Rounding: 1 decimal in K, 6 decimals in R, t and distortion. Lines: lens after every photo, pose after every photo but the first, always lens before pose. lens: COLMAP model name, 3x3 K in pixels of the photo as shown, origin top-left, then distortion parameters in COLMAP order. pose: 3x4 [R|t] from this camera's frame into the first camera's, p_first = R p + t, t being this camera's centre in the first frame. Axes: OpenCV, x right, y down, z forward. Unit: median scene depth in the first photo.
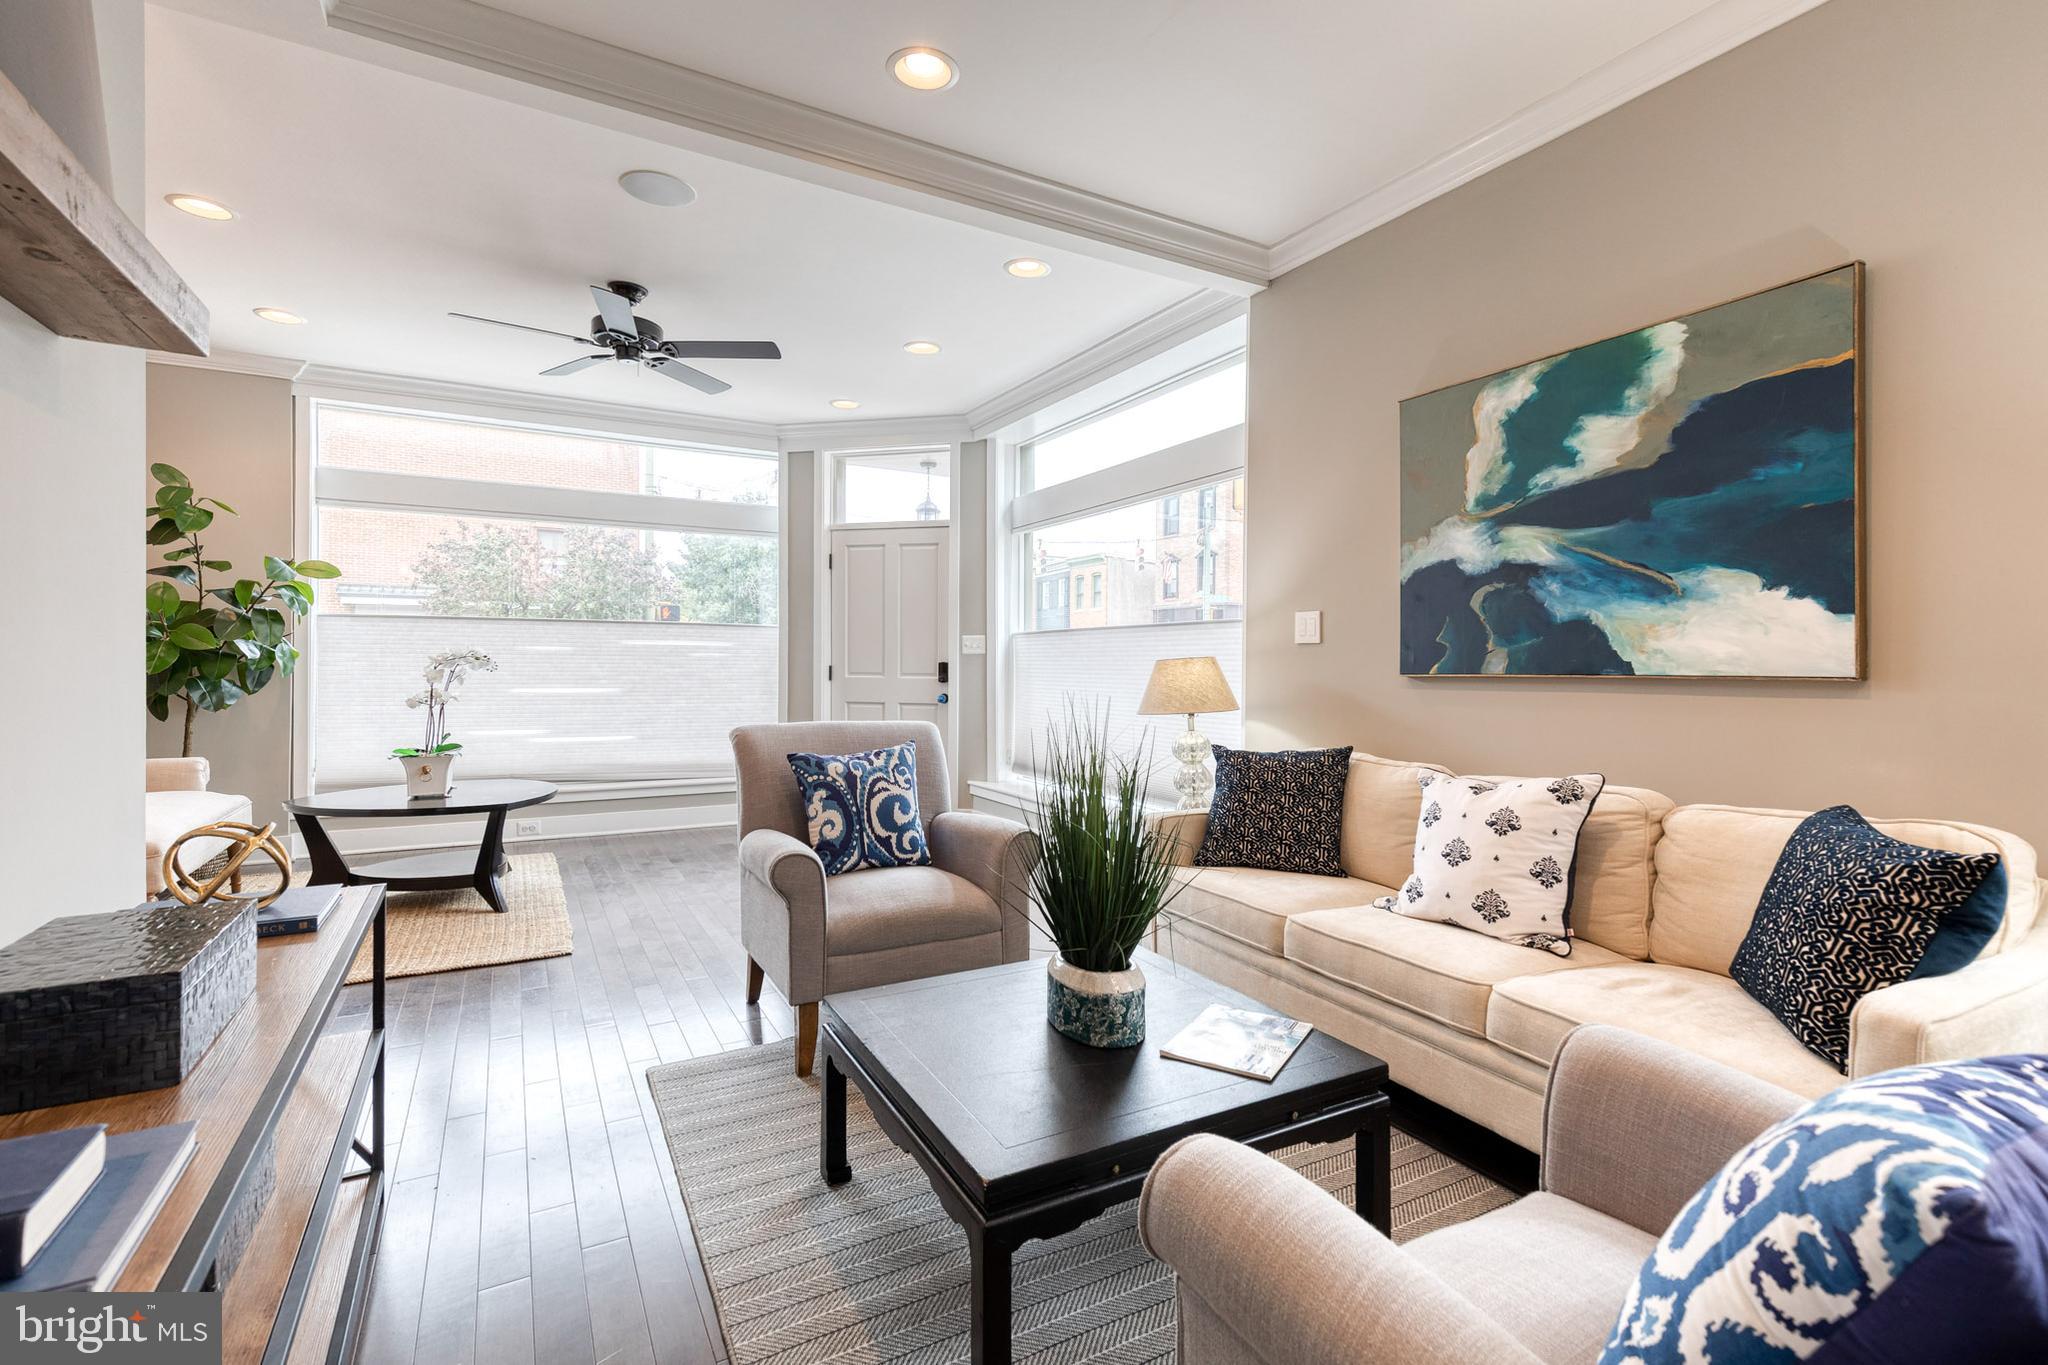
lens RADIAL K [[930.9, 0, 1043.7], [0, 930.9, 682.7], [0, 0, 1]] dist [0.004735, 0.000449]
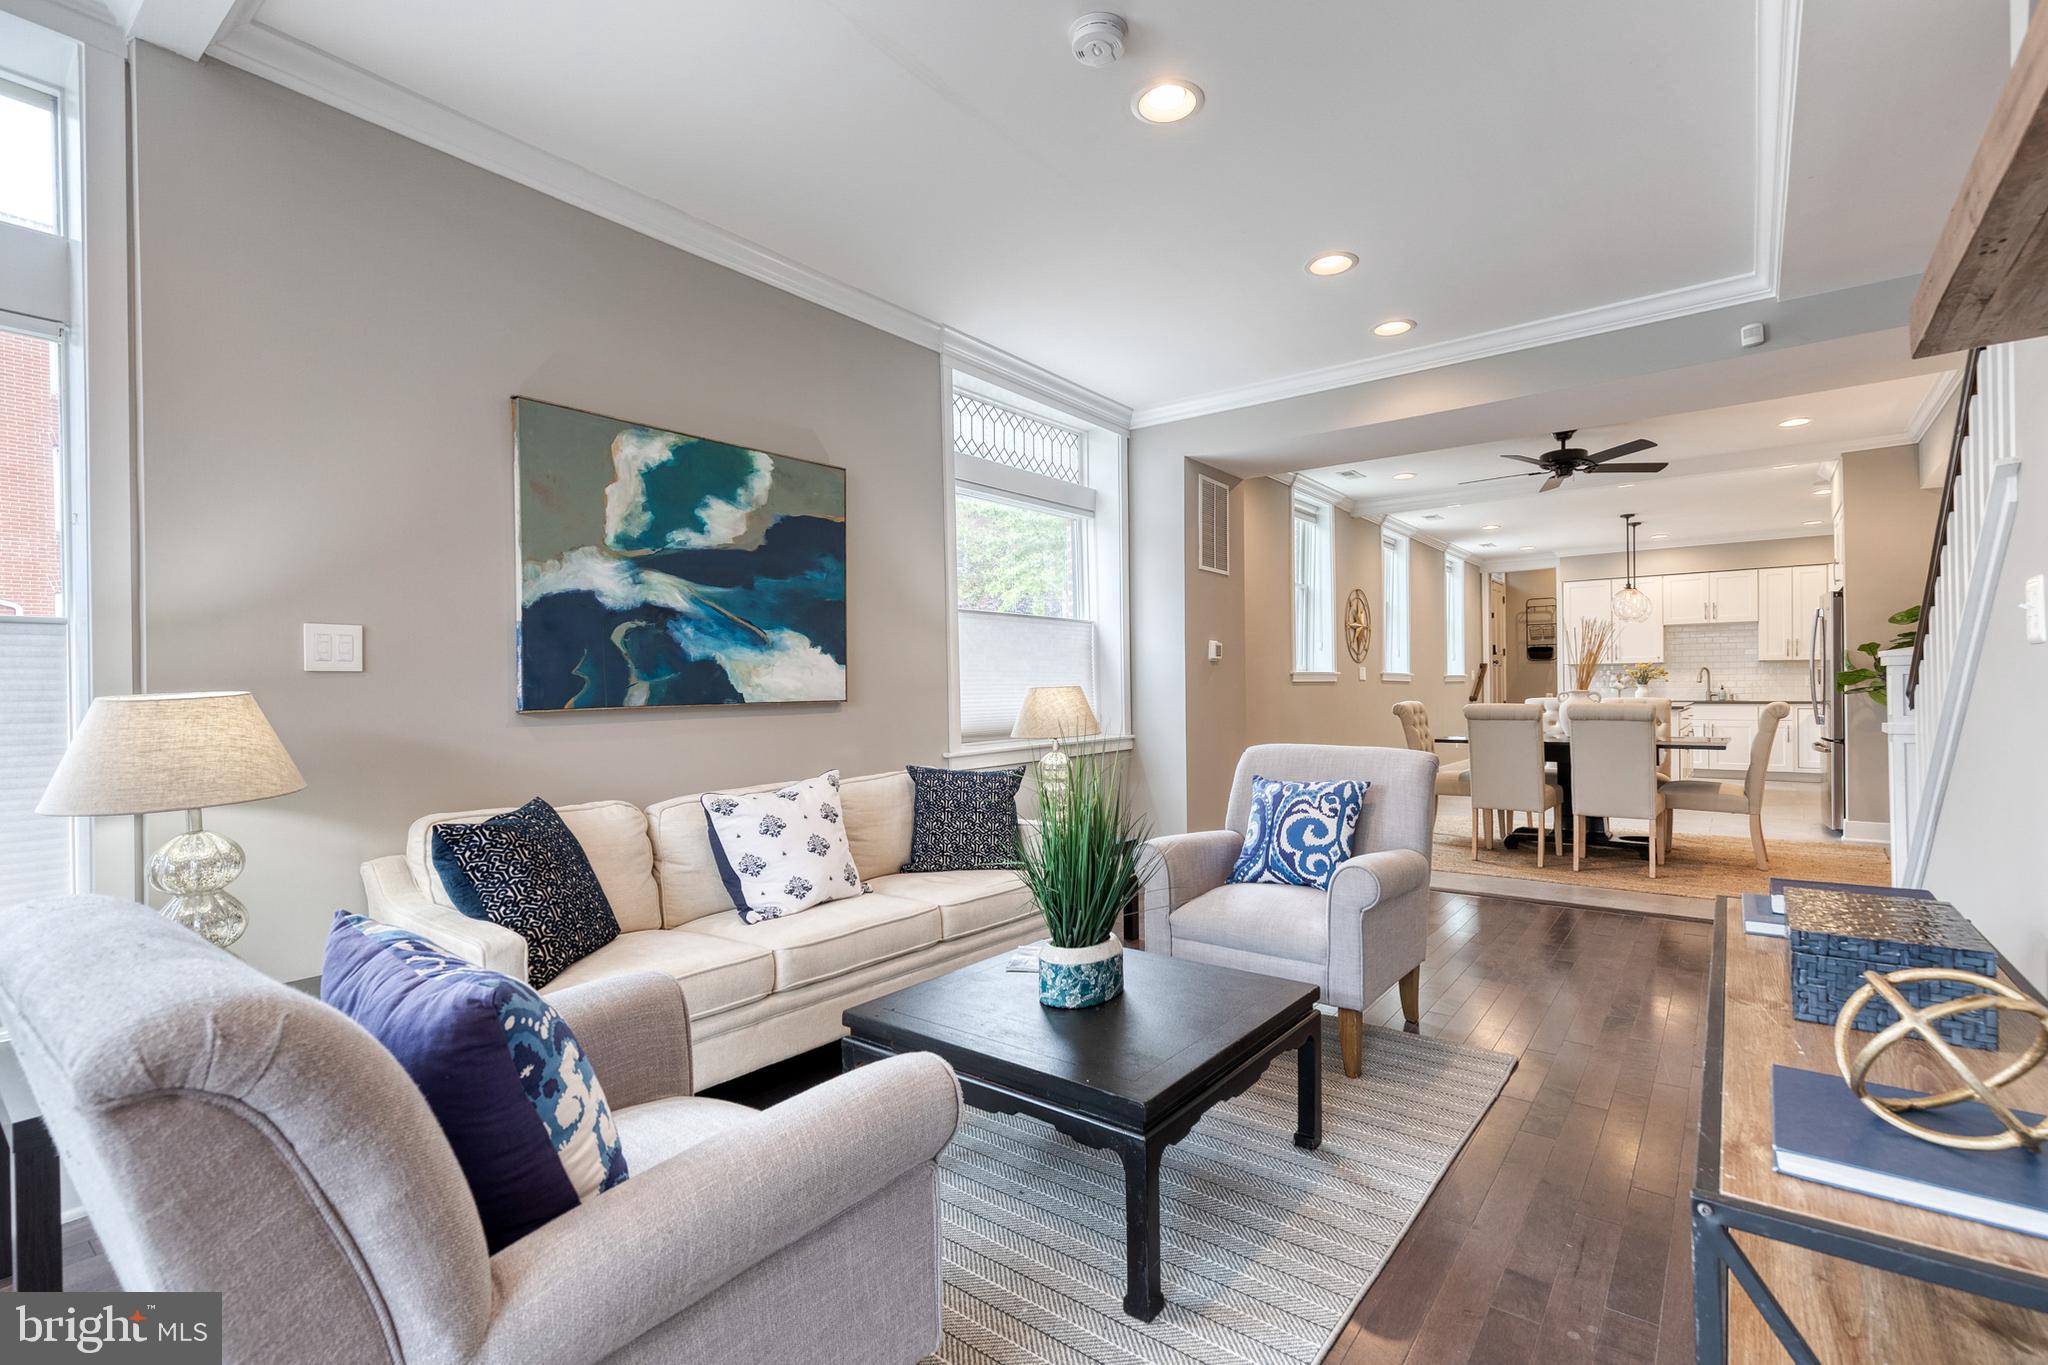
lens RADIAL K [[930.9, 0, 1043.7], [0, 930.9, 682.7], [0, 0, 1]] dist [0.004735, 0.000449]
pose [[-0.393401, 0.007204, 0.919339, -0.653953], [0.030261, 0.999529, 0.005117, -0.026861], [-0.918869, 0.029833, -0.393434, 0.966676]]
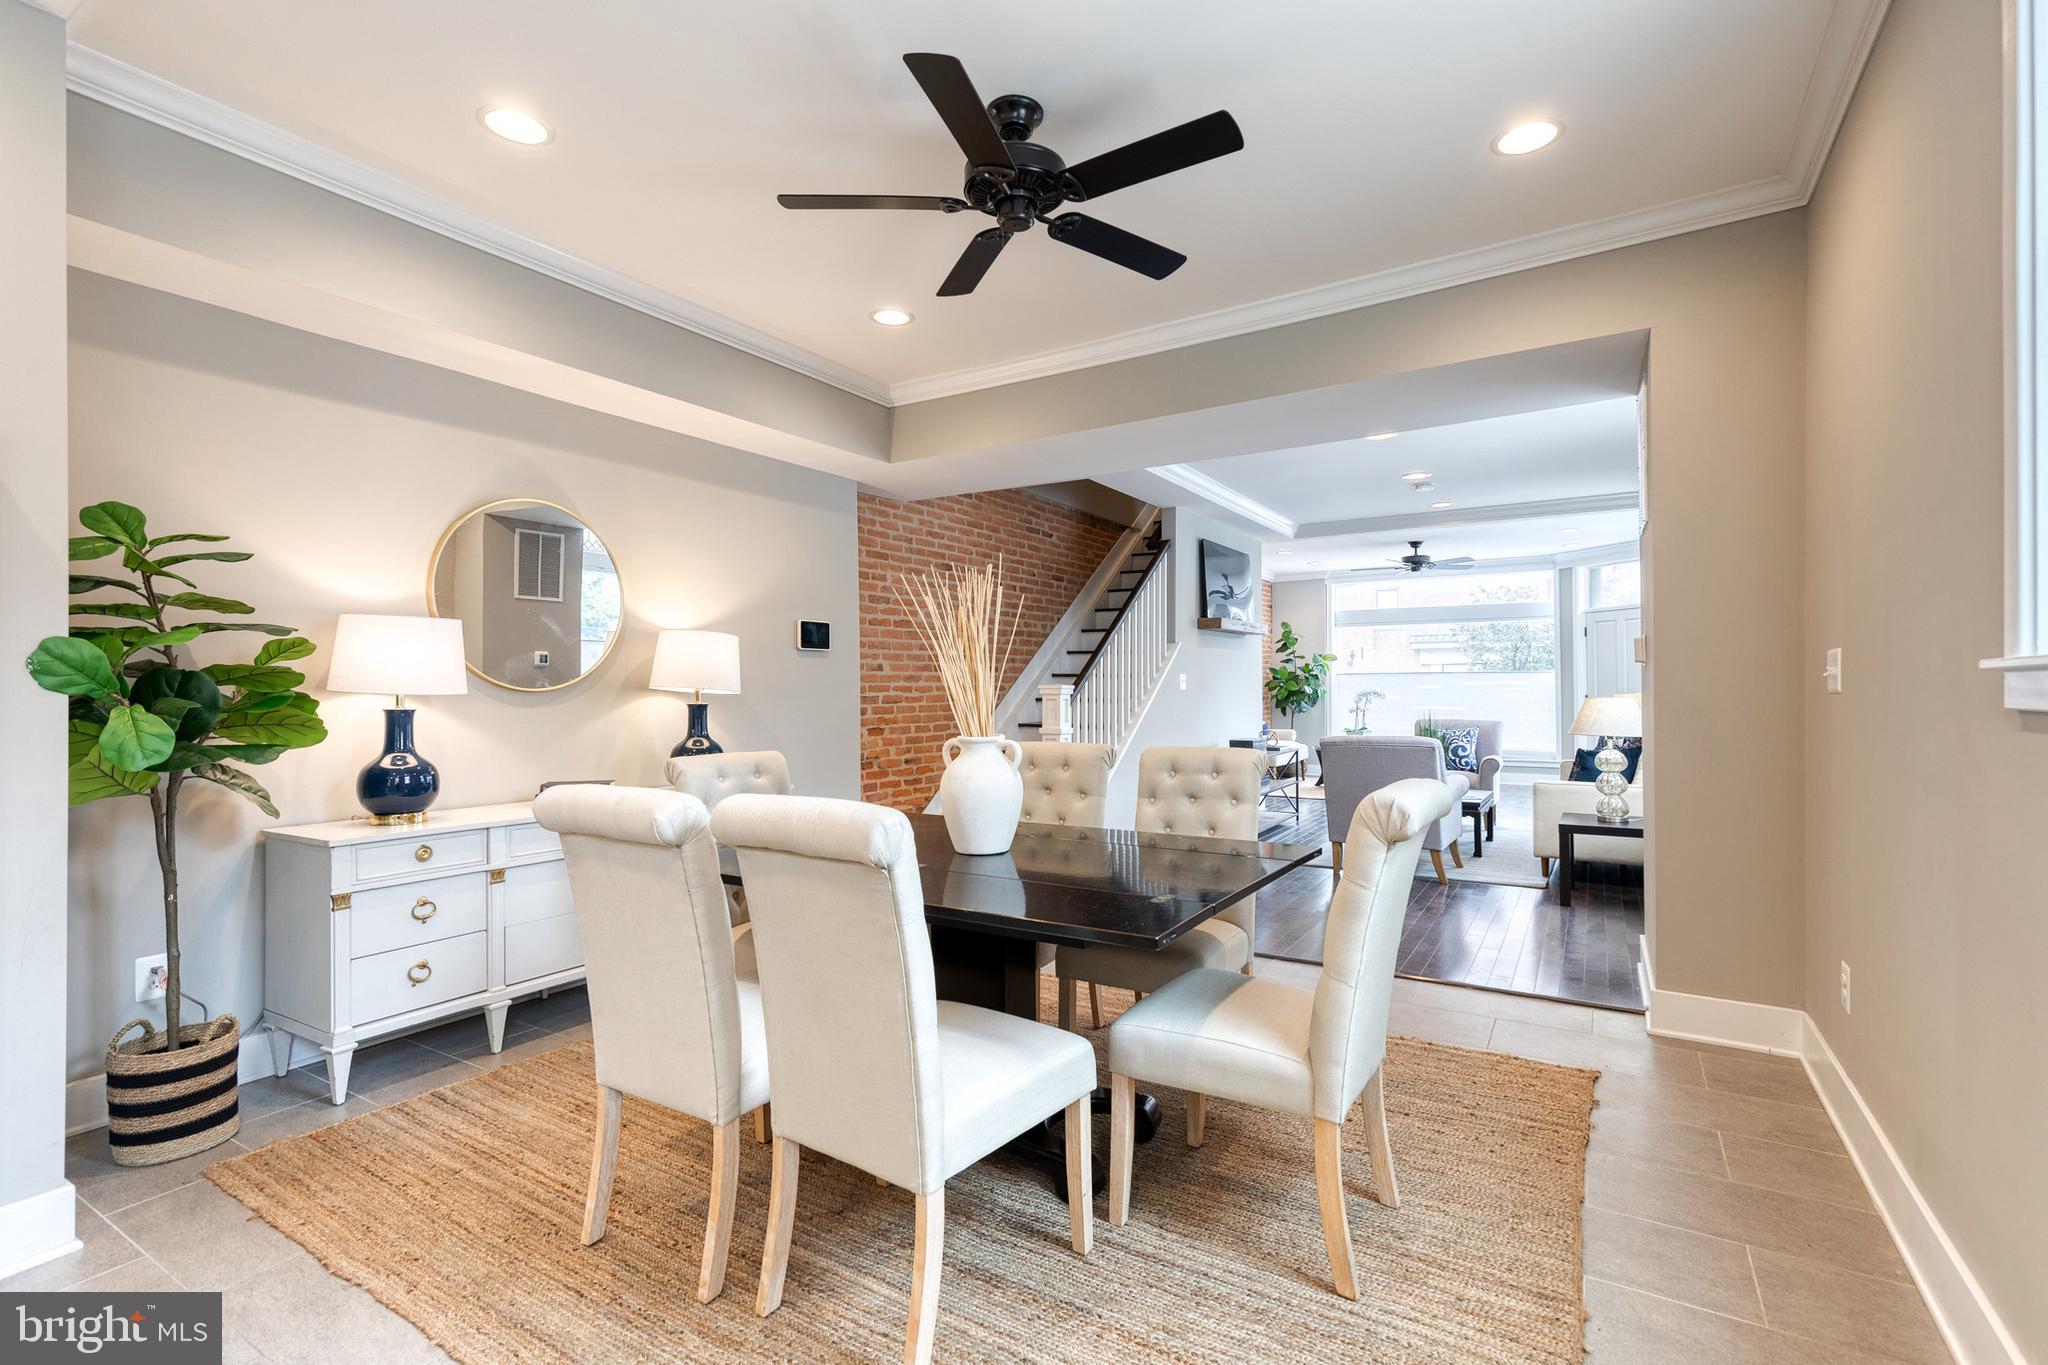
lens RADIAL K [[930.9, 0, 1043.7], [0, 930.9, 682.7], [0, 0, 1]] dist [0.004735, 0.000449]
pose [[0.487431, -0.011717, -0.873083, 1.686003], [-0.011887, 0.999728, -0.020052, 0.007543], [0.873081, 0.020152, 0.487159, -1.447636]]
